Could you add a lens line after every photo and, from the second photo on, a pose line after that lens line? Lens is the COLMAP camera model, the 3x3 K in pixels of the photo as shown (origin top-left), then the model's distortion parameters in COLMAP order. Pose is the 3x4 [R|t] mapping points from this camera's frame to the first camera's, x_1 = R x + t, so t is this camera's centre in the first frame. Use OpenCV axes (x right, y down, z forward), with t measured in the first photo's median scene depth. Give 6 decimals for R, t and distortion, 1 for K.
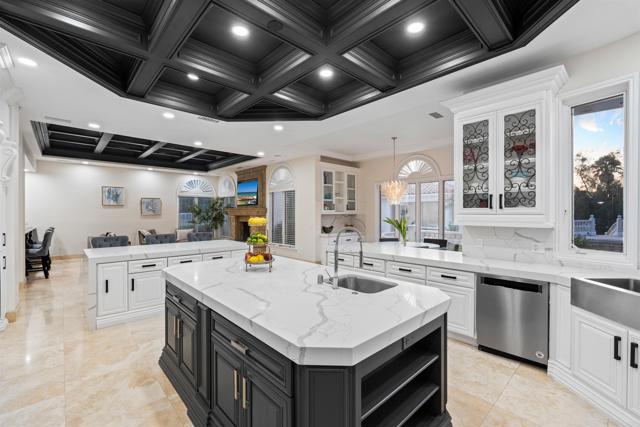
lens RADIAL K [[280.2, 0, 319.4], [0, 280.2, 213.6], [0, 0, 1]] dist [-0.004406, 0.000243]
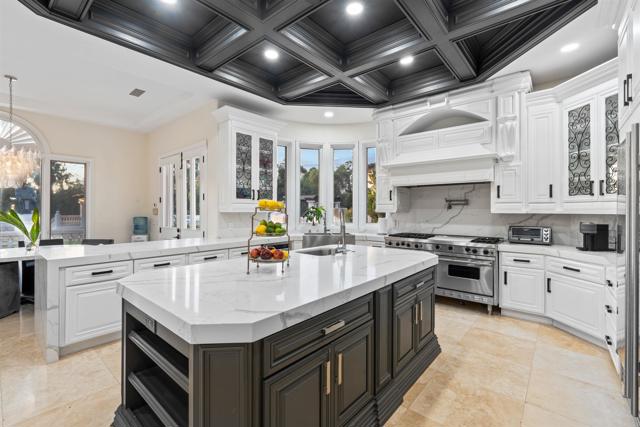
lens RADIAL K [[286.1, 0, 314.5], [0, 286.1, 209.9], [0, 0, 1]] dist [-0.002484, -0.000144]
pose [[-0.113987, 0.000691, 0.993482, -0.357069], [0.001996, 0.999998, -0.000467, 0.015315], [-0.993480, 0.001930, -0.113988, 0.353825]]
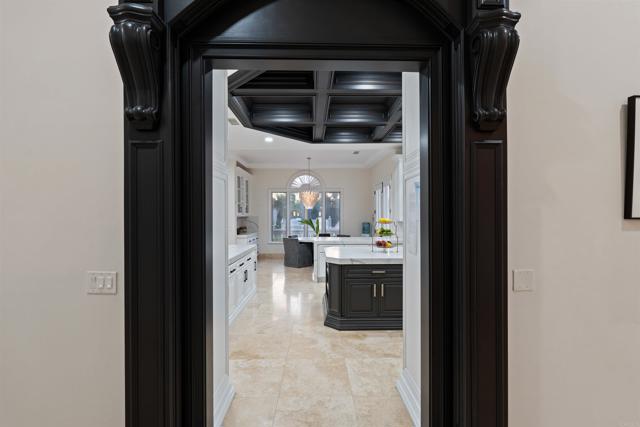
lens RADIAL K [[286.1, 0, 314.5], [0, 286.1, 209.9], [0, 0, 1]] dist [-0.002484, -0.000144]
pose [[0.667578, 0.008712, 0.744489, -0.604360], [0.006254, 0.999831, -0.017308, -0.002178], [-0.744514, 0.016211, 0.667410, 0.067528]]
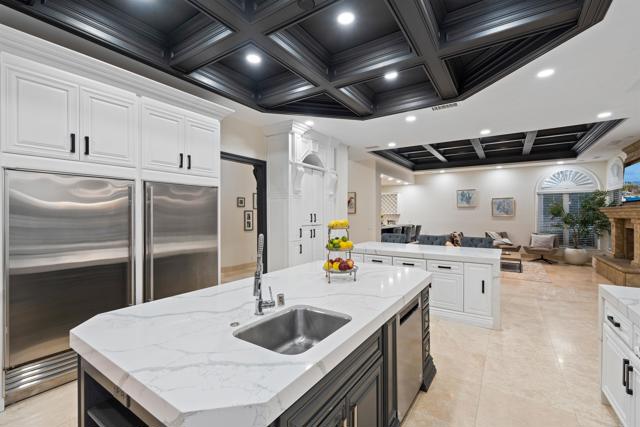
lens RADIAL K [[280.2, 0, 319.4], [0, 280.2, 213.6], [0, 0, 1]] dist [-0.004406, 0.000243]
pose [[0.229589, -0.003352, -0.973282, 0.224714], [-0.000521, 0.999994, -0.003567, -0.000415], [0.973288, 0.001326, 0.229585, 0.263659]]
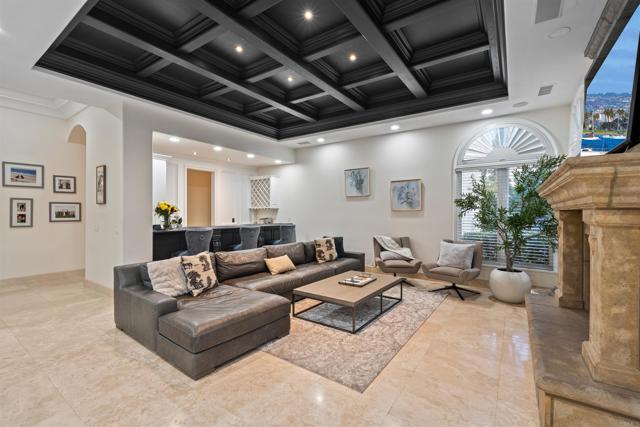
lens RADIAL K [[280.2, 0, 319.4], [0, 280.2, 213.6], [0, 0, 1]] dist [-0.004406, 0.000243]
pose [[0.218802, 0.002755, -0.975765, -0.126686], [-0.002888, 0.999993, 0.002176, 0.014188], [0.975765, 0.002342, 0.218809, 0.972551]]
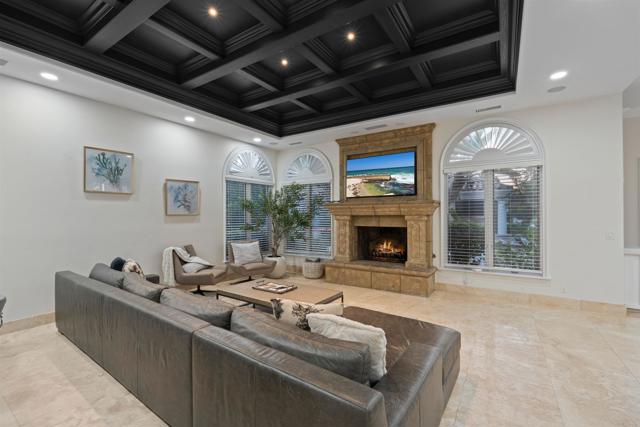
lens RADIAL K [[280.2, 0, 319.4], [0, 280.2, 213.6], [0, 0, 1]] dist [-0.004406, 0.000243]
pose [[0.970952, -0.003168, 0.239252, -0.668140], [0.004782, 0.999970, -0.006163, 0.009154], [-0.239226, 0.007128, 0.970938, 0.638748]]
